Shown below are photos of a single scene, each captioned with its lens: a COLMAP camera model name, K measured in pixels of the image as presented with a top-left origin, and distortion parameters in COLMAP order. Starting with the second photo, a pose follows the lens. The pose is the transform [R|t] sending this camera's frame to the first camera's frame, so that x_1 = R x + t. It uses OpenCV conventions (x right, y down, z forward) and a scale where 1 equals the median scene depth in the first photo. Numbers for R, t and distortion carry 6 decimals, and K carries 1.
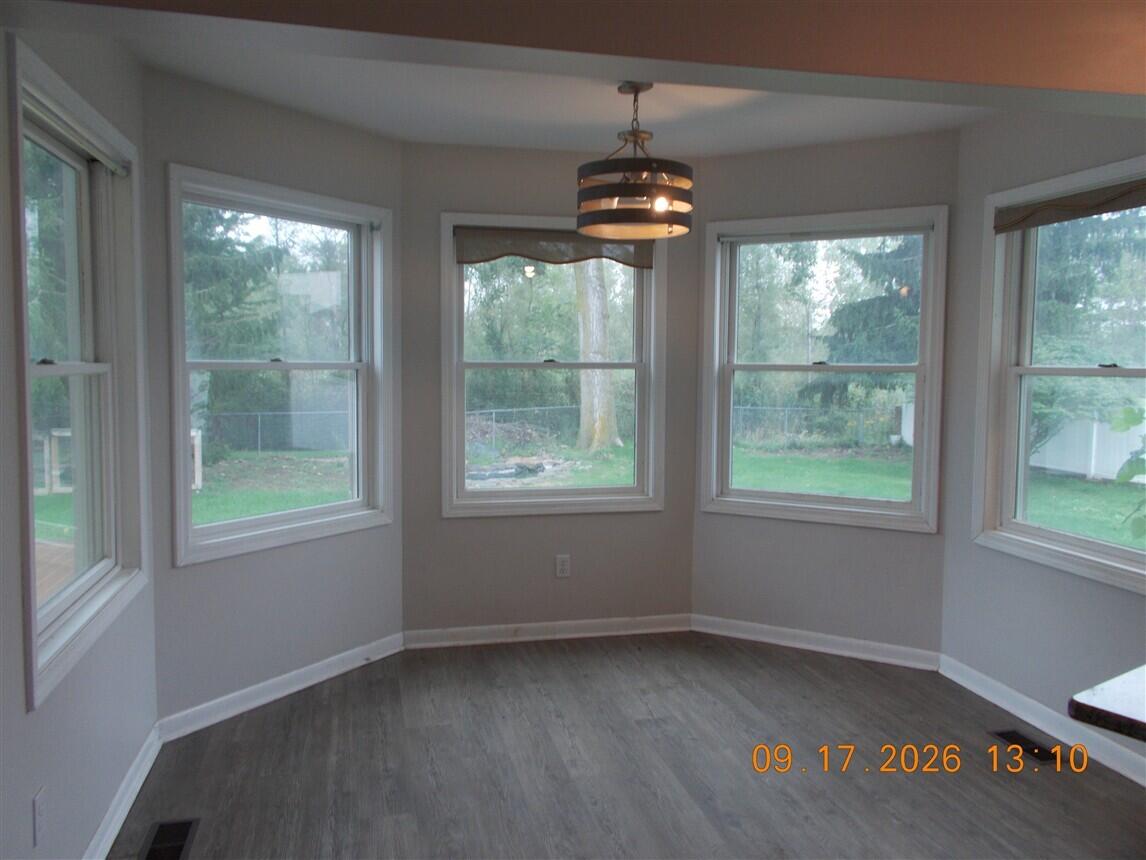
lens RADIAL K [[893.1, 0, 567.3], [0, 893.1, 424.3], [0, 0, 1]] dist [0.040784, -0.045987]
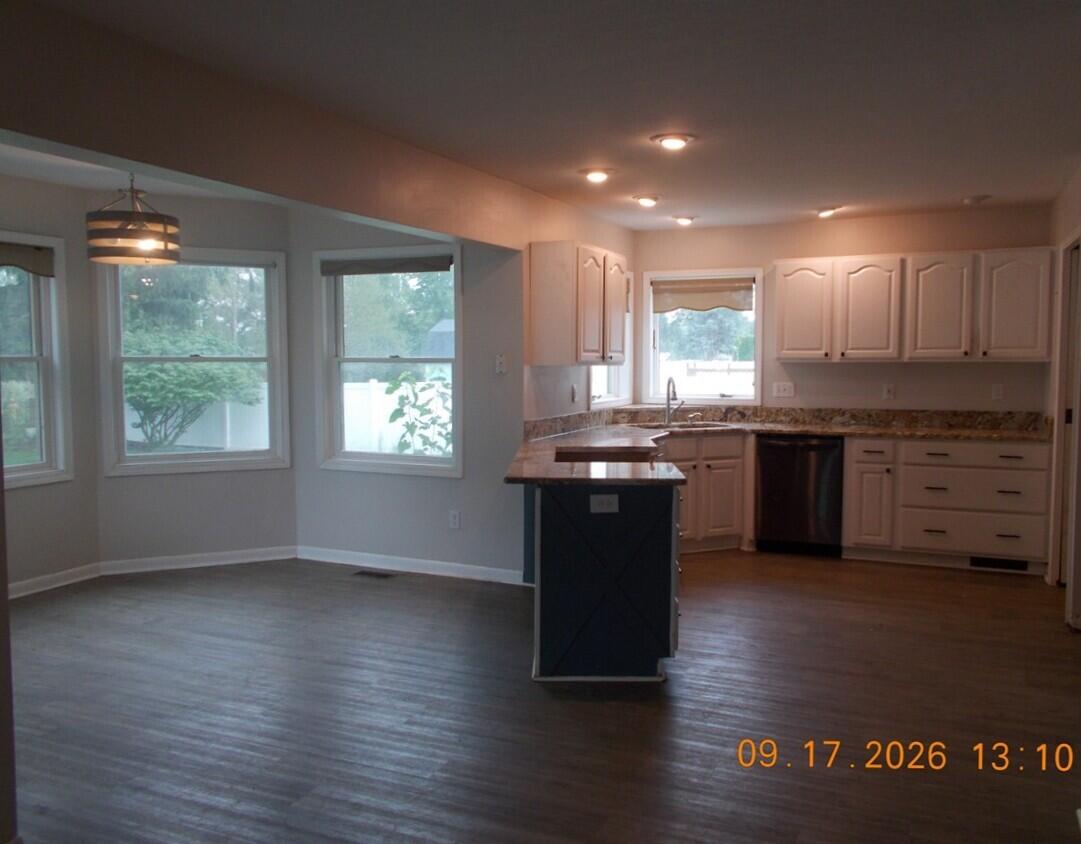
lens RADIAL K [[903.8, 0, 540.5], [0, 903.8, 422.0], [0, 0, 1]] dist [0.073325, 0.001788]
pose [[0.604071, -0.065000, 0.794276, -0.494665], [0.059880, 0.997553, 0.036095, 0.012750], [-0.794678, 0.025757, 0.606484, -0.245111]]
